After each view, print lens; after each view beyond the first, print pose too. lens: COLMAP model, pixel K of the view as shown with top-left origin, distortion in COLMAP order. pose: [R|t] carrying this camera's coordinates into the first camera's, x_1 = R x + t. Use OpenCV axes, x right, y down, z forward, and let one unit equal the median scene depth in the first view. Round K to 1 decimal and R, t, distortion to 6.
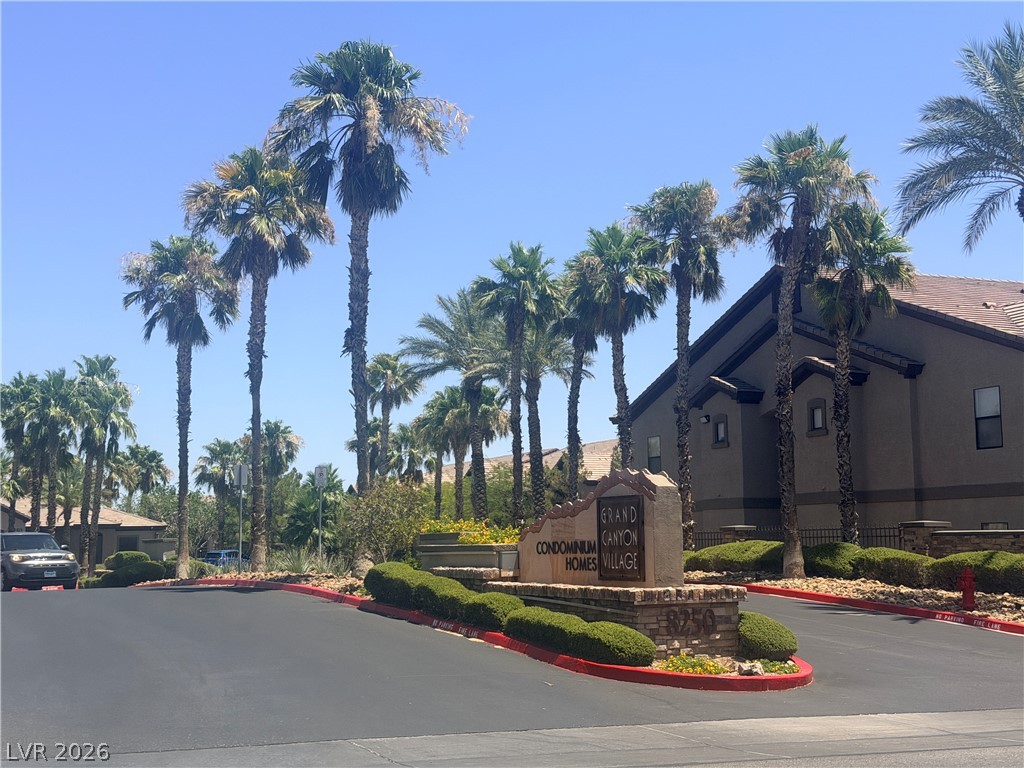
lens RADIAL K [[1416.4, 0, 512.2], [0, 1416.4, 379.5], [0, 0, 1]] dist [0.126177, 0.000000]
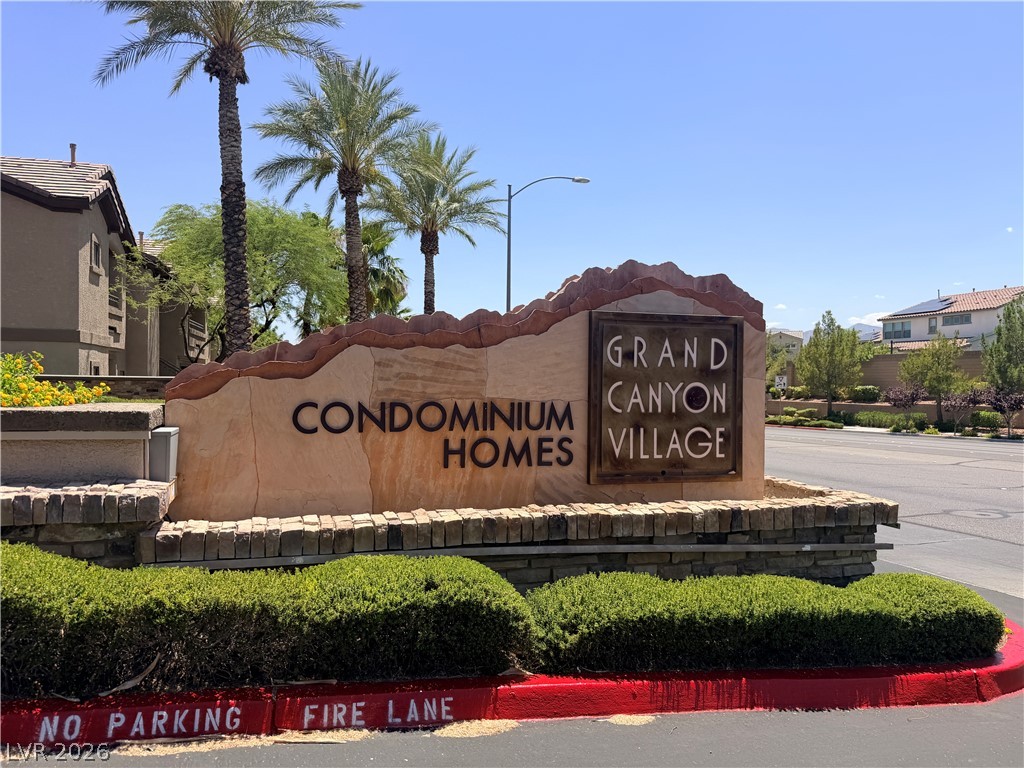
lens RADIAL K [[722.2, 0, 514.0], [0, 722.2, 386.4], [0, 0, 1]] dist [0.037073, -0.001839]
pose [[0.170182, 0.011630, 0.985344, -0.111763], [-0.128125, 0.991703, 0.010424, 0.067452], [-0.977048, -0.128021, 0.170261, 0.608711]]
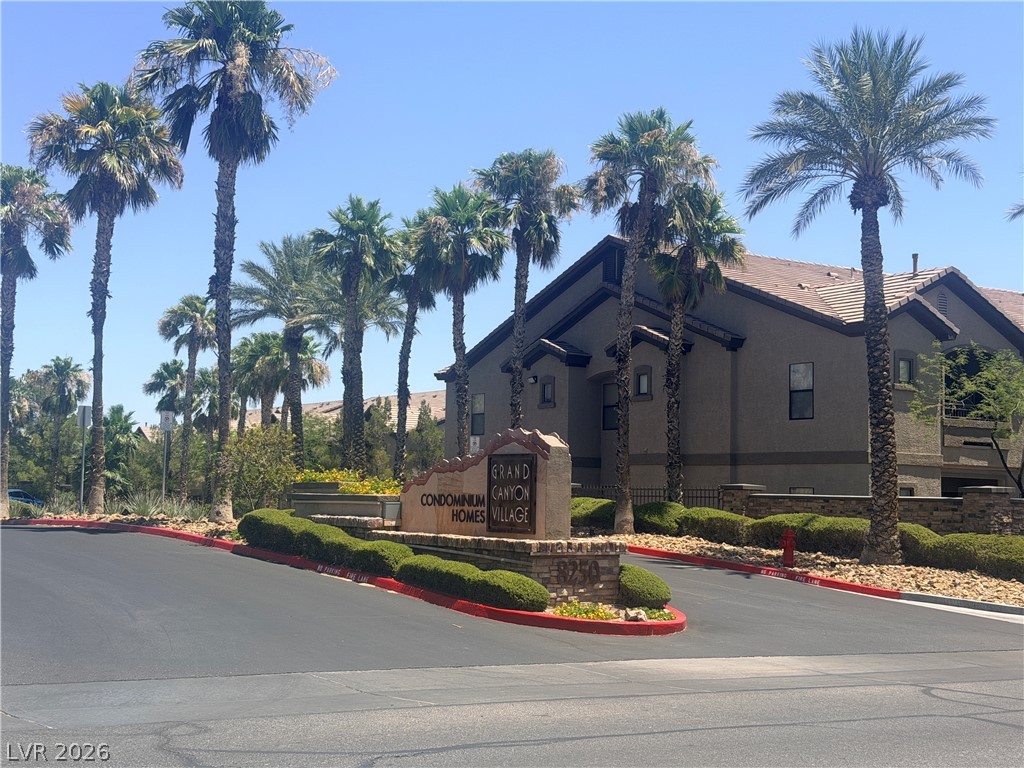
lens RADIAL K [[1416.4, 0, 511.1], [0, 1416.4, 391.3], [0, 0, 1]] dist [0.126177, 0.000000]
pose [[0.986947, 0.044666, 0.154727, -0.055635], [-0.051149, 0.997961, 0.038168, -0.003269], [-0.152706, -0.045583, 0.987220, -0.029580]]
